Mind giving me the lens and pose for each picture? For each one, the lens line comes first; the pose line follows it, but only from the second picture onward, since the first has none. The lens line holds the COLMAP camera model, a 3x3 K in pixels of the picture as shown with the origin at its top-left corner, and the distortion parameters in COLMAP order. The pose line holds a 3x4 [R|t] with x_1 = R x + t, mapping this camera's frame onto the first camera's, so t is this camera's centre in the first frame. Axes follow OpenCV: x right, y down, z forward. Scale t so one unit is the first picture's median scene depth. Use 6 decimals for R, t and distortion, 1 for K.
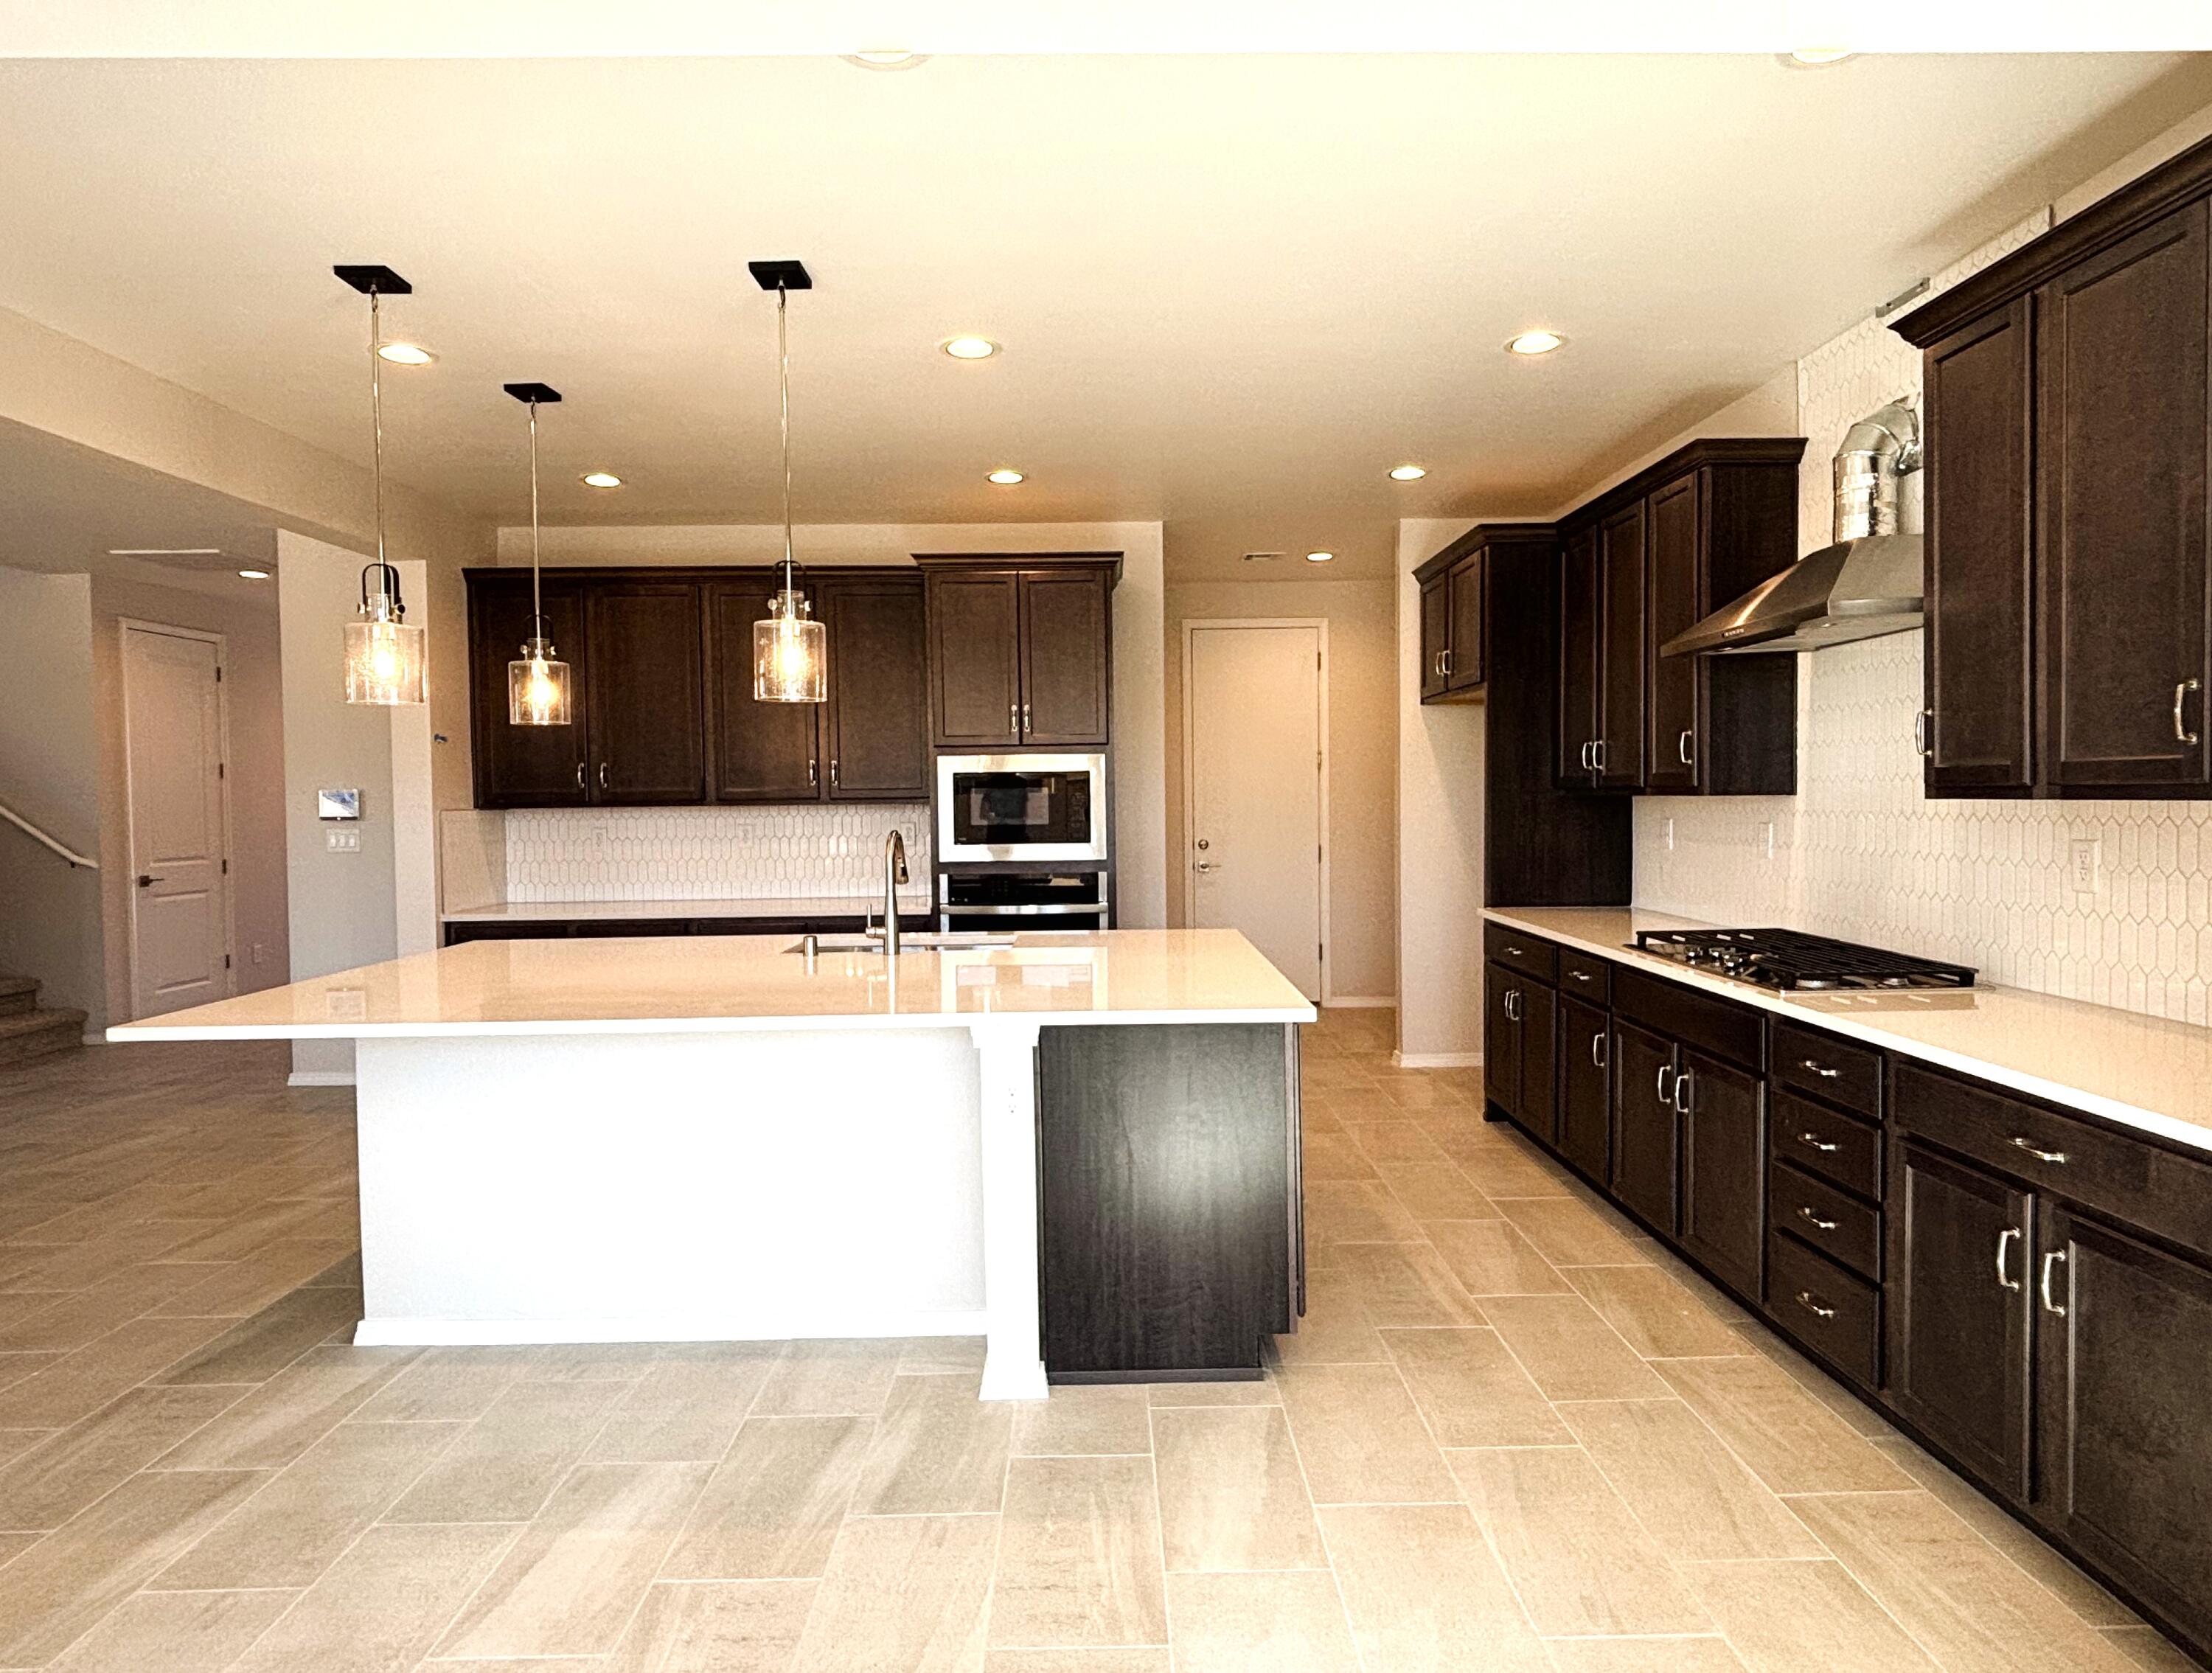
lens RADIAL K [[1242.4, 0, 1106.0], [0, 1242.4, 836.5], [0, 0, 1]] dist [0.012379, -0.030000]
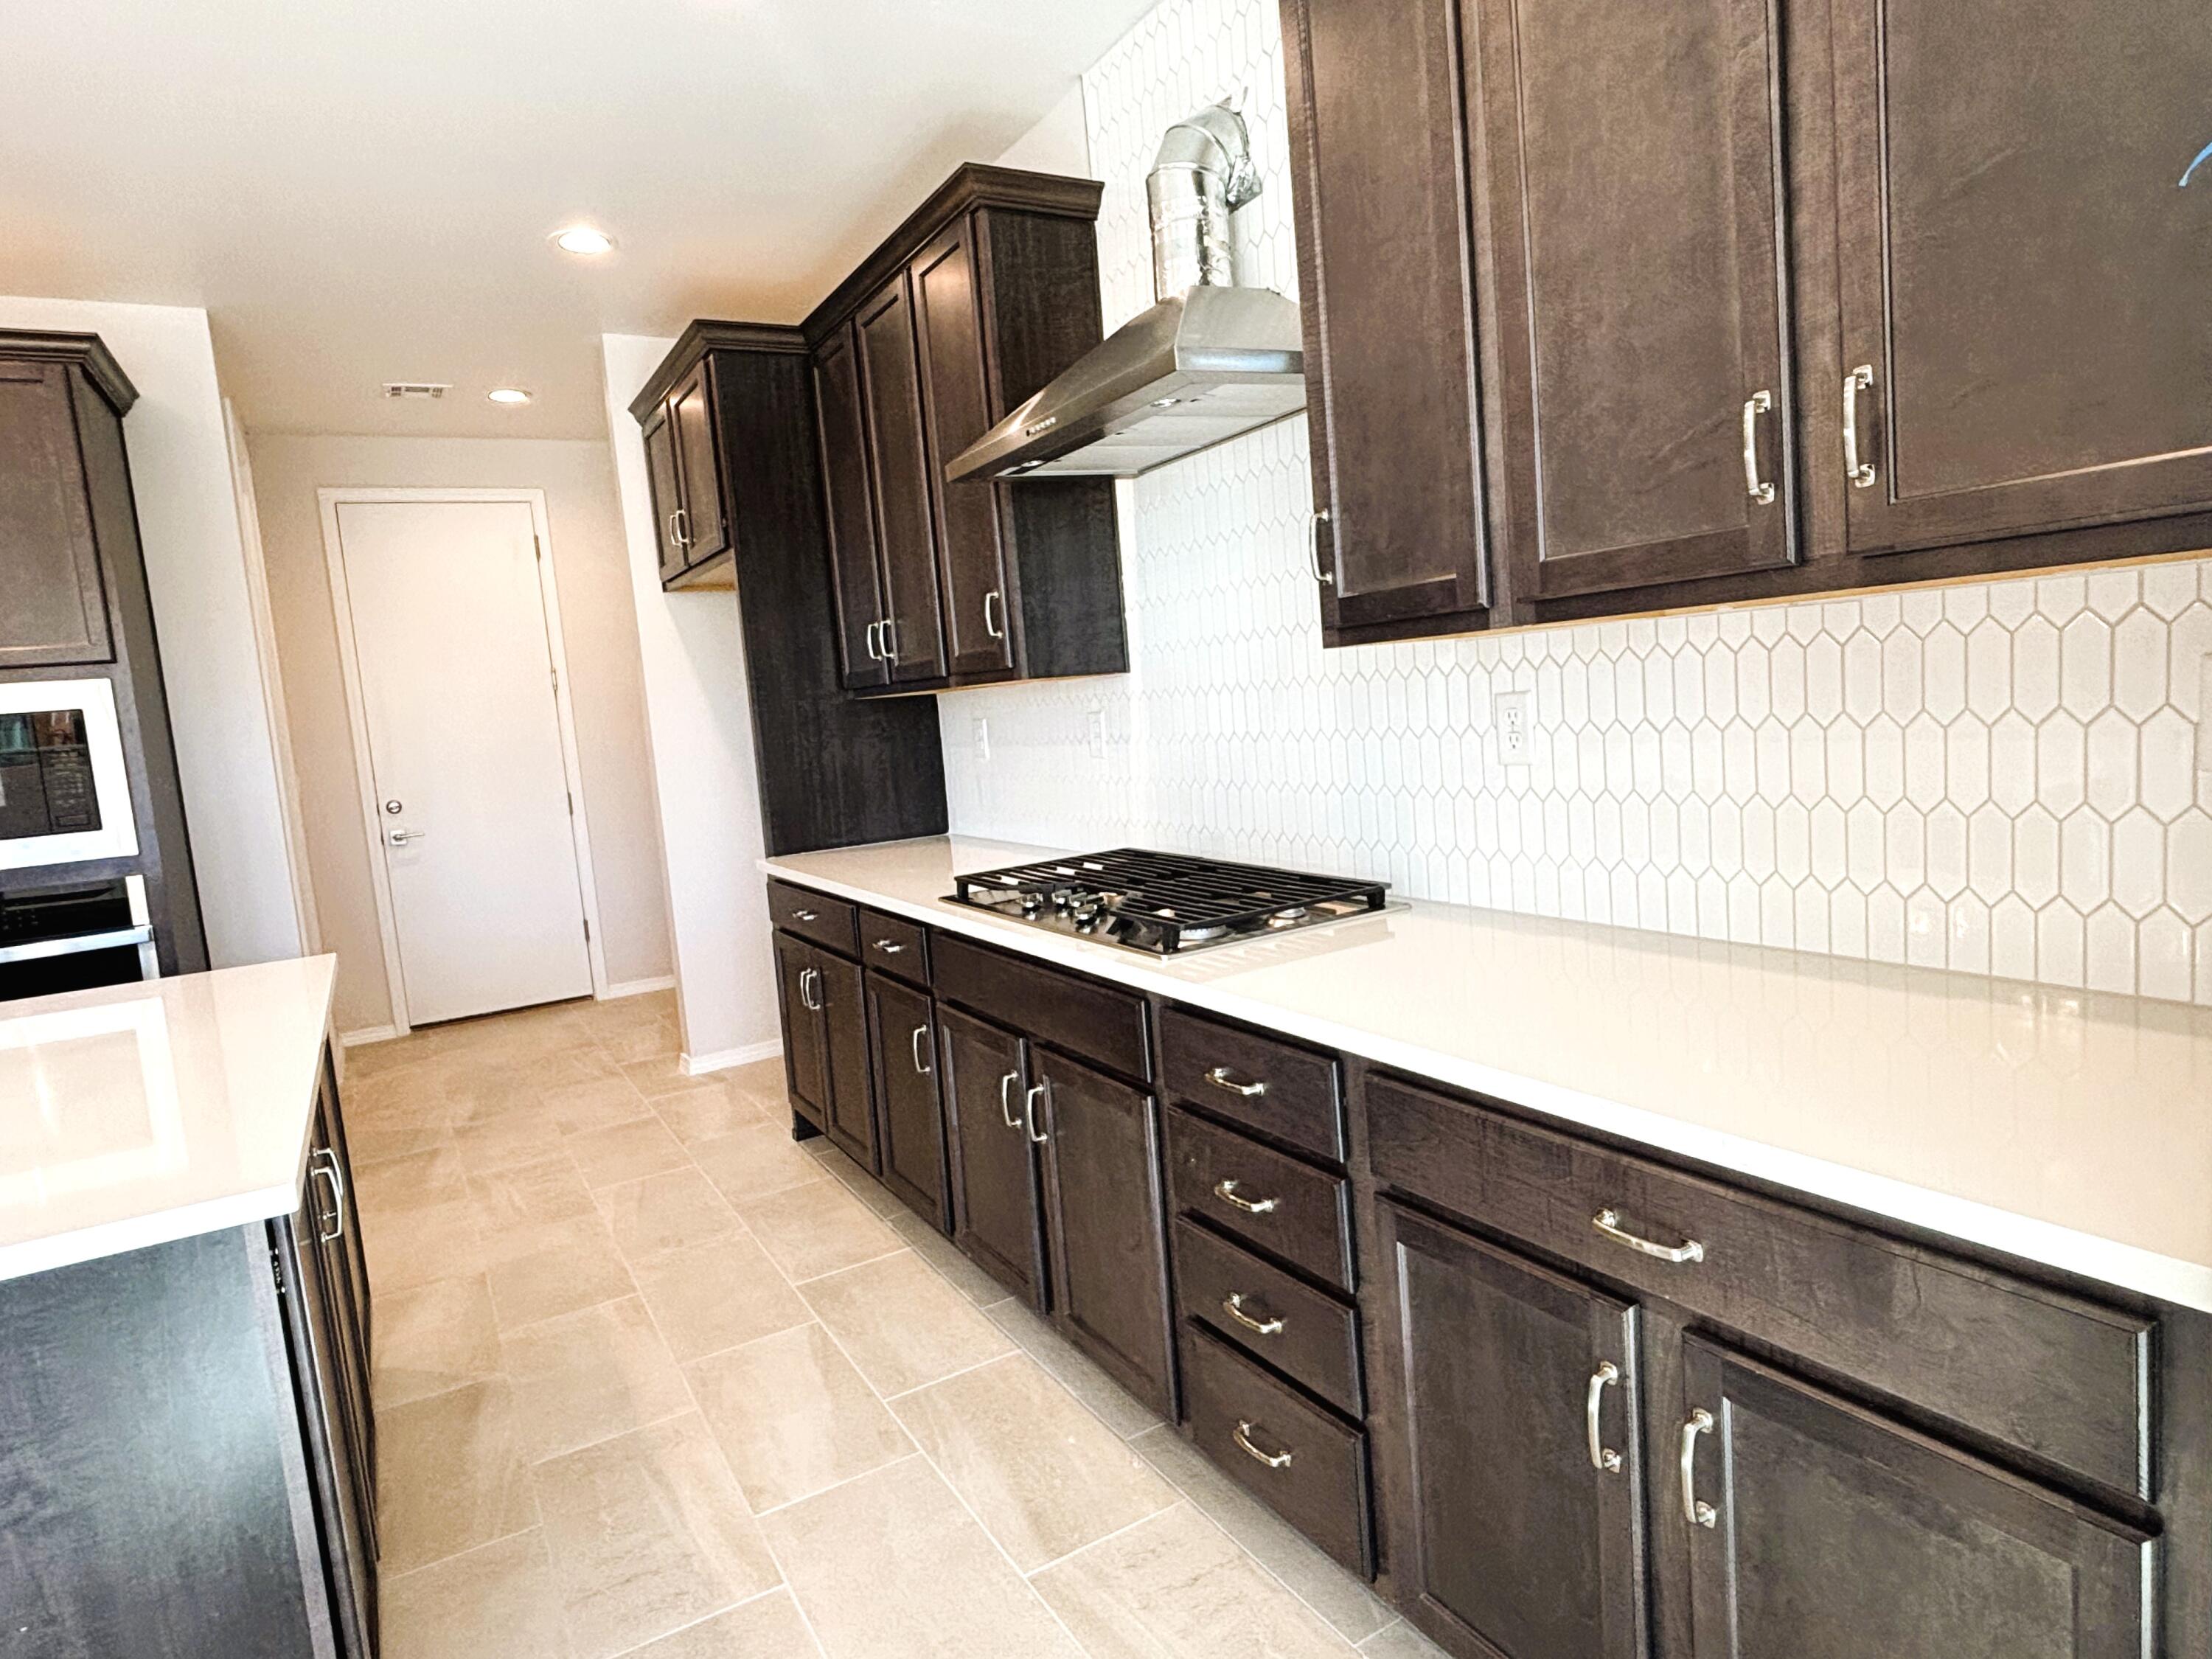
lens RADIAL K [[1266.1, 0, 1106.0], [0, 1266.1, 829.5], [0, 0, 1]] dist [0.028114, -0.000310]
pose [[0.863836, -0.111648, 0.491245, 0.174797], [0.087912, 0.993579, 0.071226, 0.006847], [-0.496043, -0.018341, 0.868104, 0.386951]]
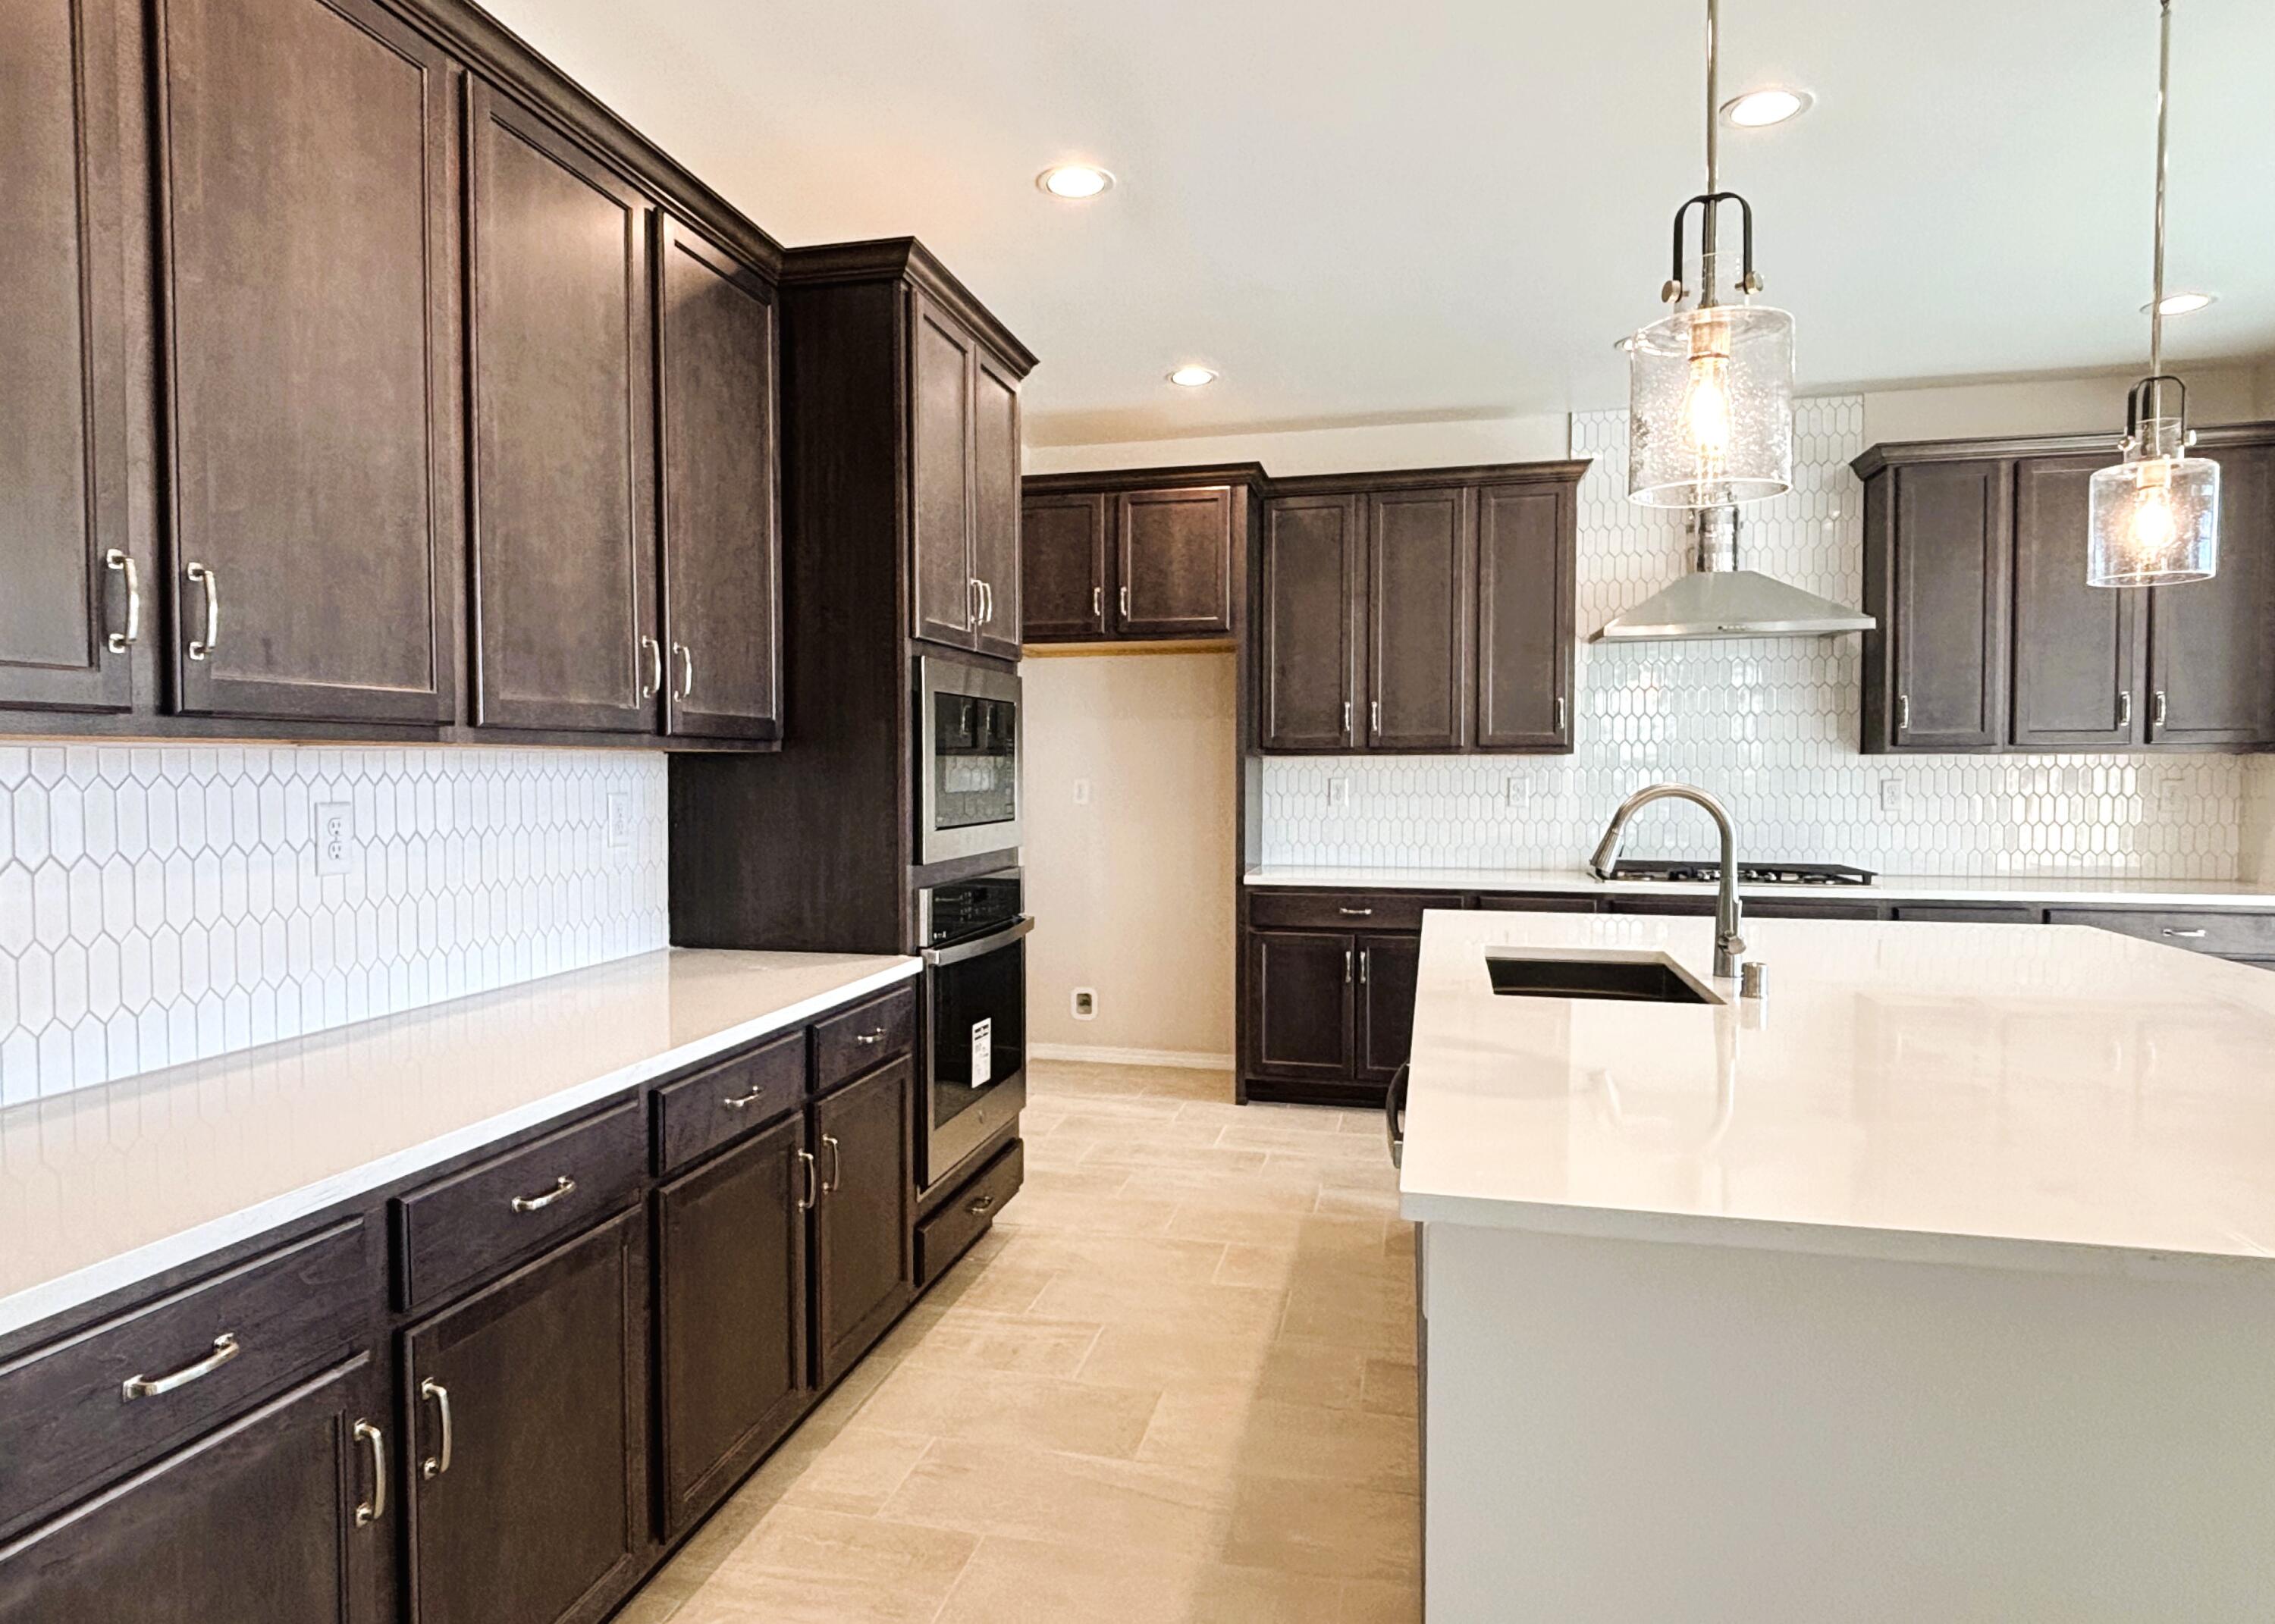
lens RADIAL K [[1292.3, 0, 1137.5], [0, 1292.3, 812.0], [0, 0, 1]] dist [-0.000114, -0.000031]
pose [[0.240594, -0.020152, 0.970417, -0.992554], [0.028613, 0.999497, 0.013662, -0.005673], [-0.970204, 0.024479, 0.241049, 1.309140]]
